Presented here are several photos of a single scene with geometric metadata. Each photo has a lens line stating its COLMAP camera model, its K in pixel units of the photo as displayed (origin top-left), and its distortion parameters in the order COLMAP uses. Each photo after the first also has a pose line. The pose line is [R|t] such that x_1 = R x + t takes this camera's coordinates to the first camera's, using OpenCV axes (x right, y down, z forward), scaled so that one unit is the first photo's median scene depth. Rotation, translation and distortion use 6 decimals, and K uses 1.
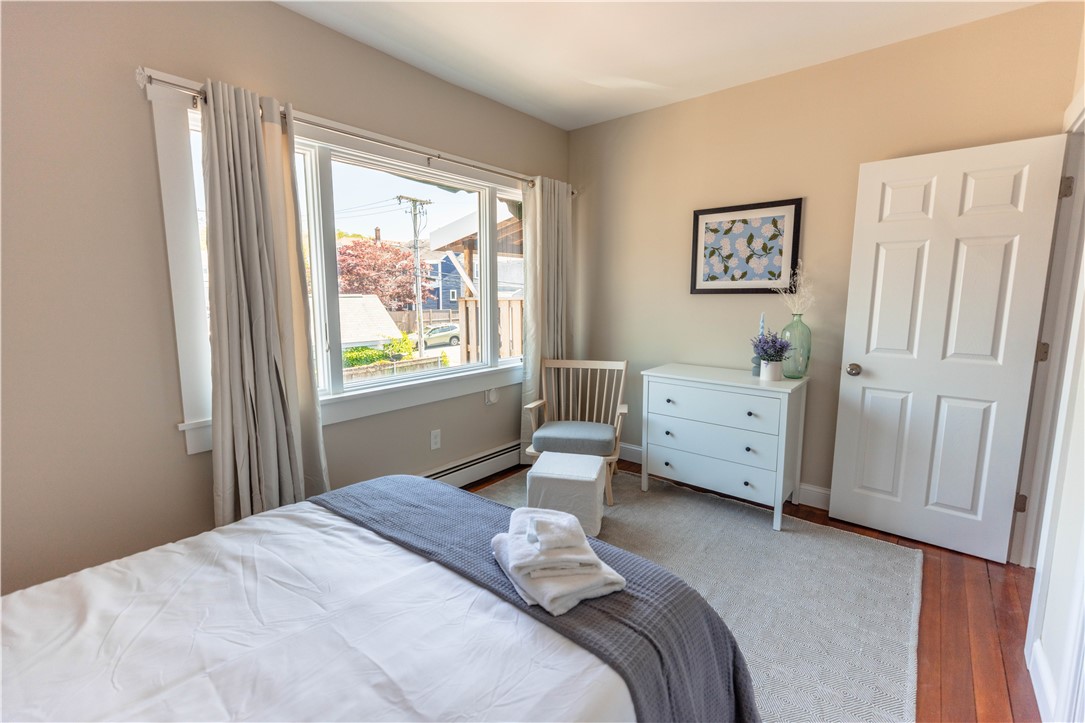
lens RADIAL K [[475.7, 0, 549.0], [0, 475.7, 356.8], [0, 0, 1]] dist [0.001695, 0.000297]
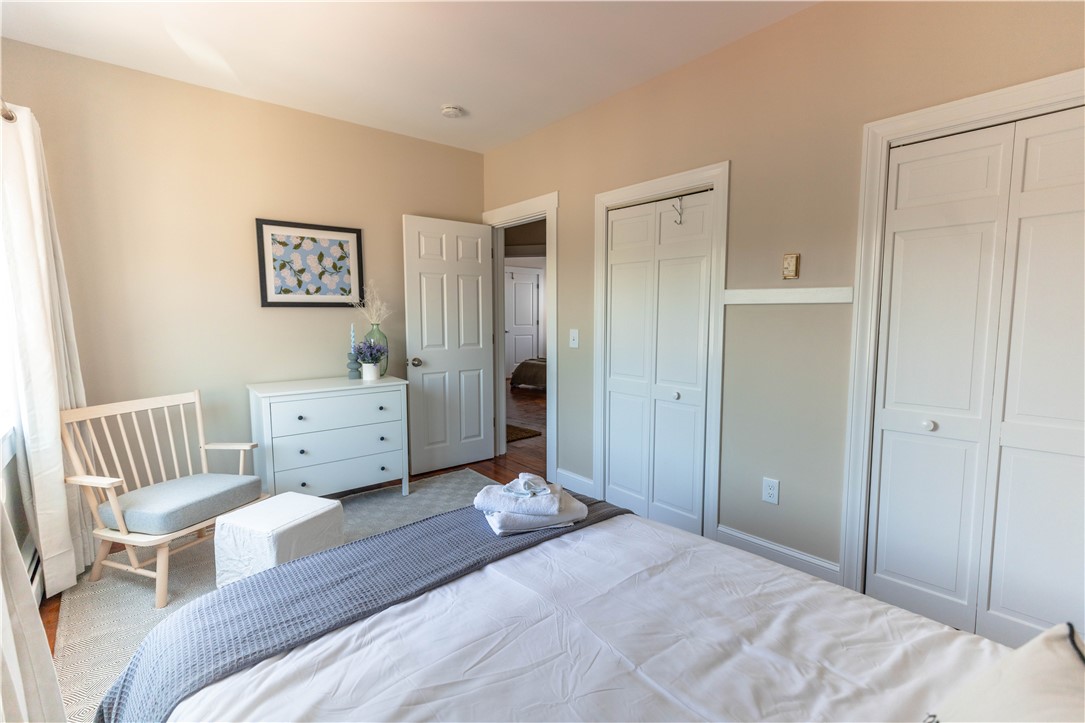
lens RADIAL K [[490.2, 0, 535.3], [0, 490.2, 360.6], [0, 0, 1]] dist [0.000040, 0.000200]
pose [[0.199627, -0.093136, 0.975436, -0.606610], [0.130944, 0.989080, 0.067641, -0.025947], [-0.971083, 0.114225, 0.209643, 0.325712]]
